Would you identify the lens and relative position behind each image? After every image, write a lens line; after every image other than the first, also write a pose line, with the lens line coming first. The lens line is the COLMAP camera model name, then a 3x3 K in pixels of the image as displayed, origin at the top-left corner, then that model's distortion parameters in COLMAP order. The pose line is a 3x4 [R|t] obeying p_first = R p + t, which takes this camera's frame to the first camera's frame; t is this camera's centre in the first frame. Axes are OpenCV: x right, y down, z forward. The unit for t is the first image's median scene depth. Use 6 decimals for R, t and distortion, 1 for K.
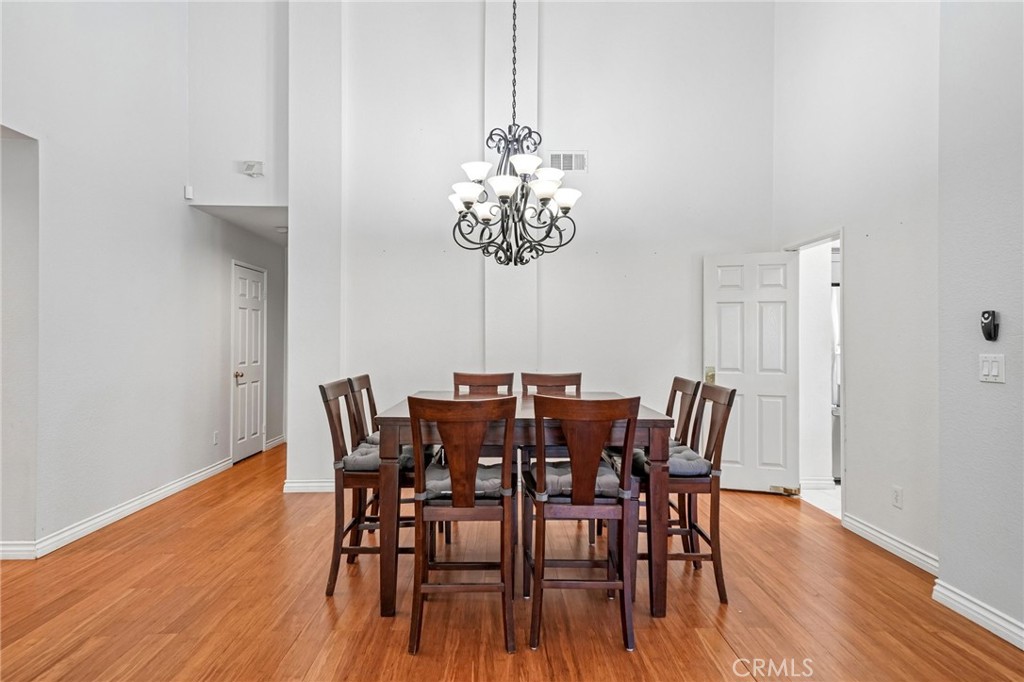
lens RADIAL K [[535.1, 0, 510.5], [0, 535.1, 337.2], [0, 0, 1]] dist [0.002431, -0.003354]
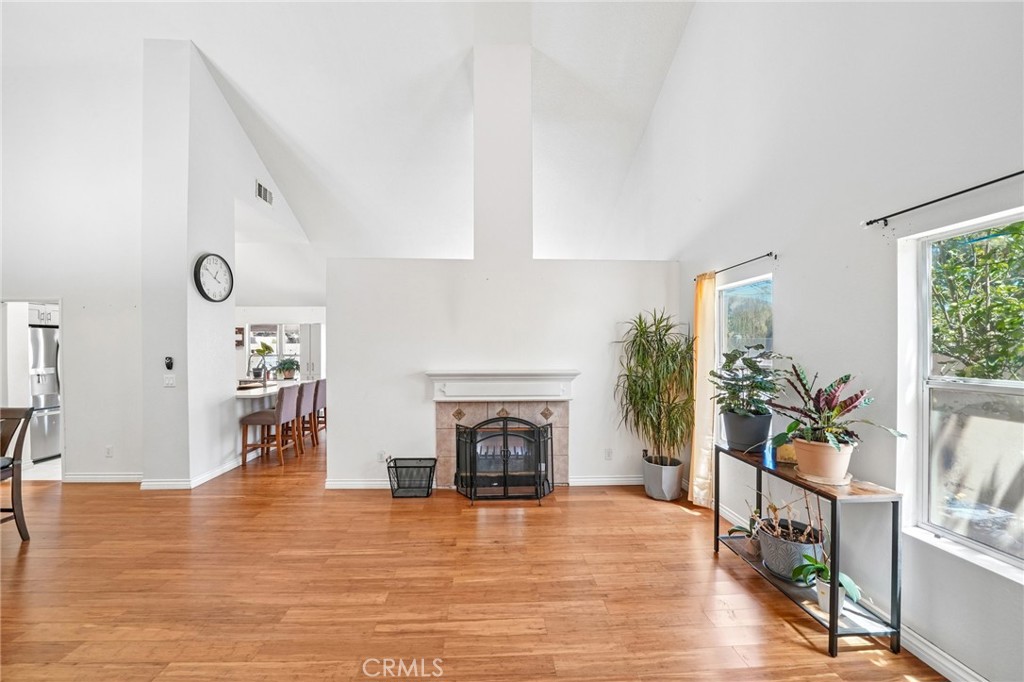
lens RADIAL K [[373.5, 0, 503.0], [0, 373.5, 346.0], [0, 0, 1]] dist [-0.023204, 0.001554]
pose [[-0.029594, -0.003727, 0.999555, -0.565329], [-0.007612, 0.999965, 0.003503, -0.082278], [-0.999533, -0.007505, -0.029622, -0.322591]]
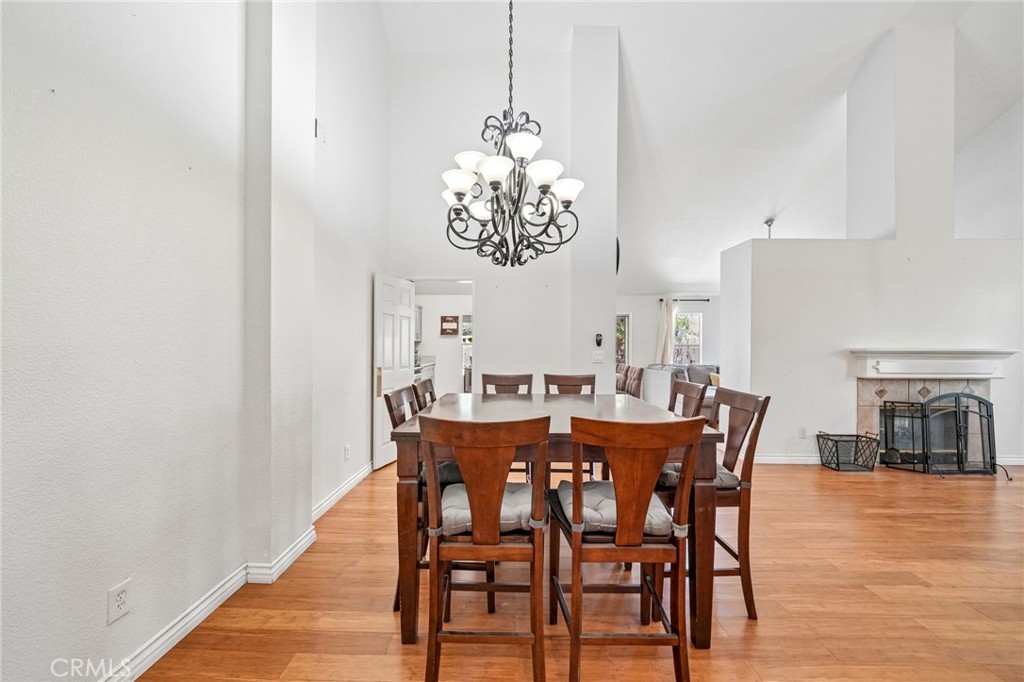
lens RADIAL K [[397.4, 0, 500.7], [0, 397.4, 344.6], [0, 0, 1]] dist [-0.017222, 0.001467]
pose [[0.032844, 0.000812, 0.999460, -0.677248], [-0.011632, 0.999932, -0.000430, 0.004304], [-0.999393, -0.011611, 0.032851, 0.981603]]
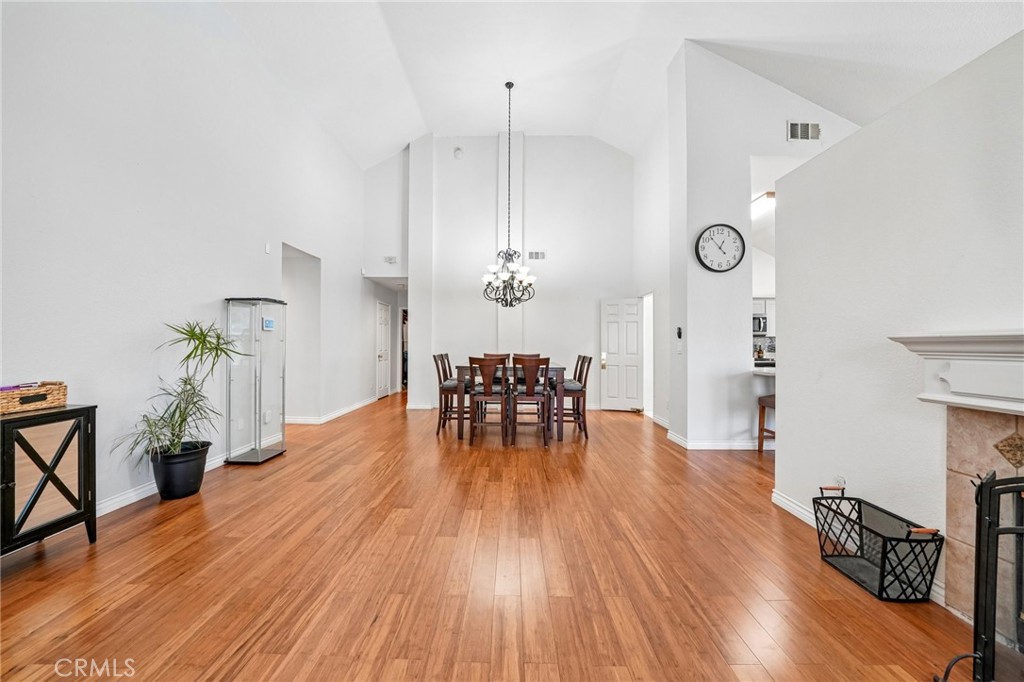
lens RADIAL K [[373.4, 0, 501.3], [0, 373.4, 342.5], [0, 0, 1]] dist [-0.021160, 0.000135]
pose [[0.998837, 0.002335, -0.048158, 0.053208], [-0.002124, 0.999988, 0.004437, 0.014803], [0.048167, -0.004330, 0.998830, -0.667543]]
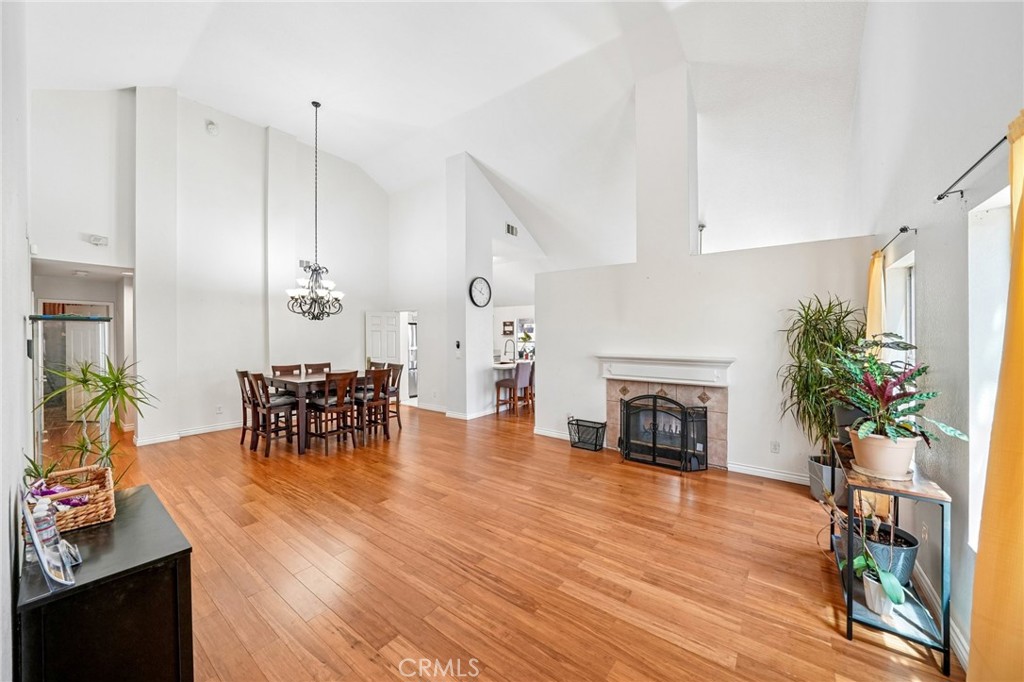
lens RADIAL K [[373.5, 0, 508.6], [0, 373.5, 335.3], [0, 0, 1]] dist [-0.023204, 0.001554]
pose [[0.617417, -0.003383, 0.786628, -0.793964], [-0.005102, 0.999952, 0.008305, -0.084404], [-0.786619, -0.009141, 0.617371, -0.763239]]
